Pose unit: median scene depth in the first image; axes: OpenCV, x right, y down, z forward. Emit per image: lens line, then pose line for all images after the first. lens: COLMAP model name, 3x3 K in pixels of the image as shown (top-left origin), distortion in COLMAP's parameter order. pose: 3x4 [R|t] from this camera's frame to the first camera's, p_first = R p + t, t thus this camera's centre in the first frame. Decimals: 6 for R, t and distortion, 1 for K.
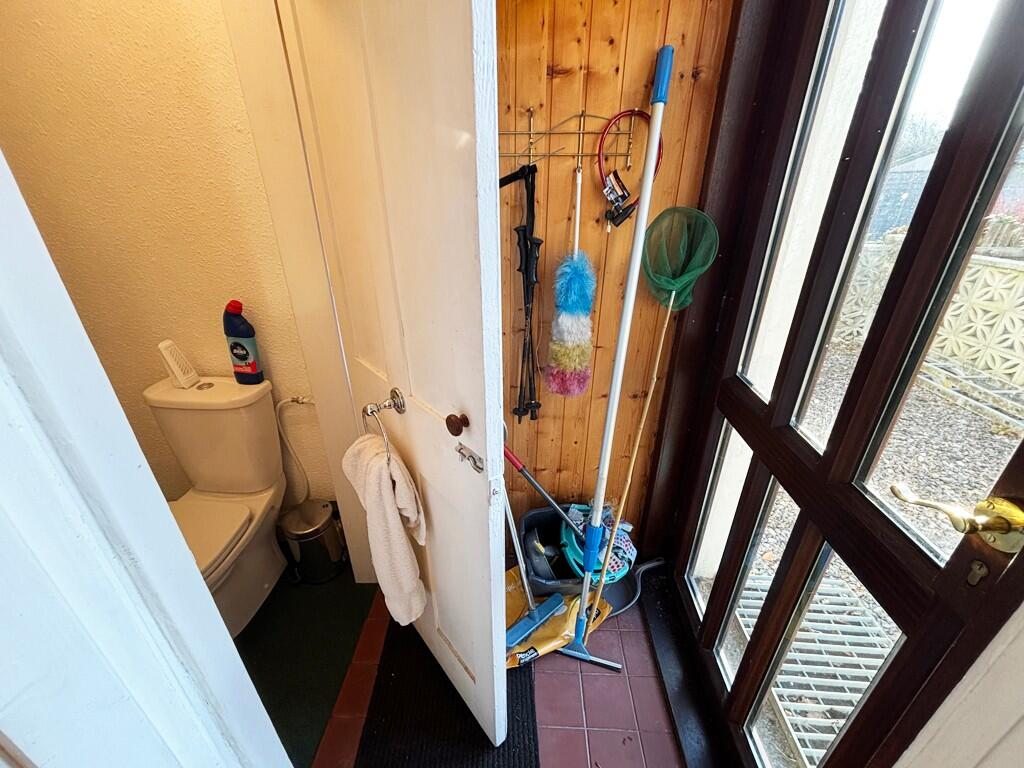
lens RADIAL K [[414.3, 0, 513.1], [0, 414.3, 387.9], [0, 0, 1]] dist [-0.000410, -0.002428]
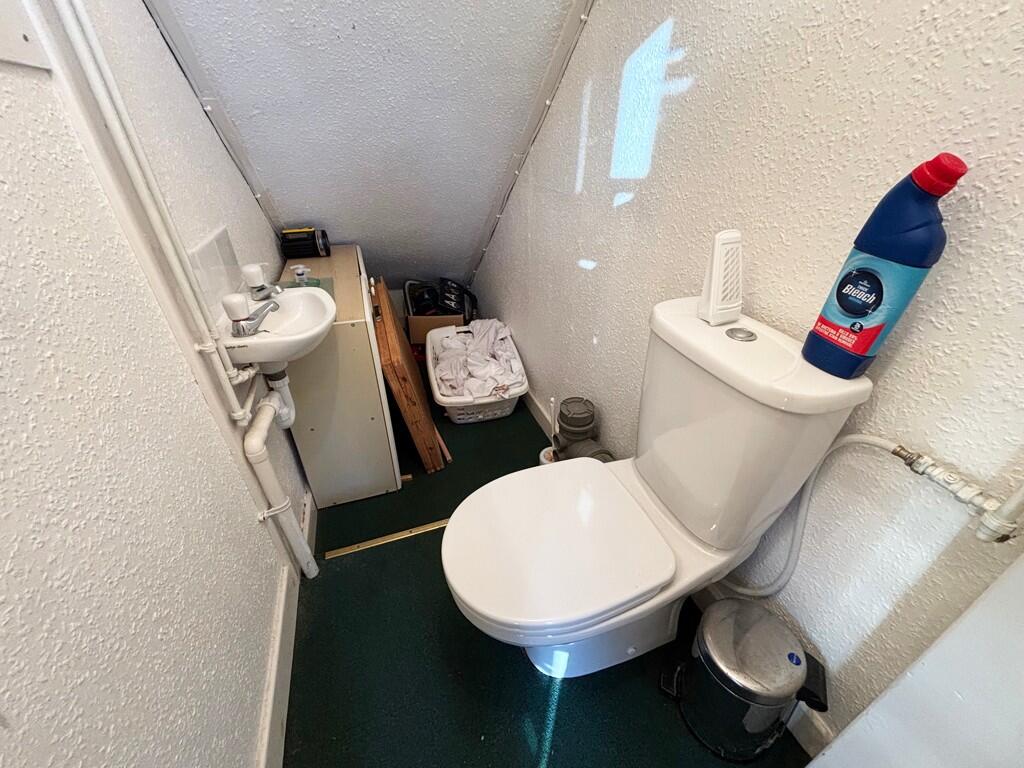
lens RADIAL K [[414.3, 0, 511.9], [0, 414.3, 387.5], [0, 0, 1]] dist [-0.000410, -0.002428]
pose [[0.379293, 0.491916, -0.783681, -0.412877], [-0.397312, 0.851498, 0.342191, -0.011258], [0.835632, 0.181575, 0.518411, 0.502118]]
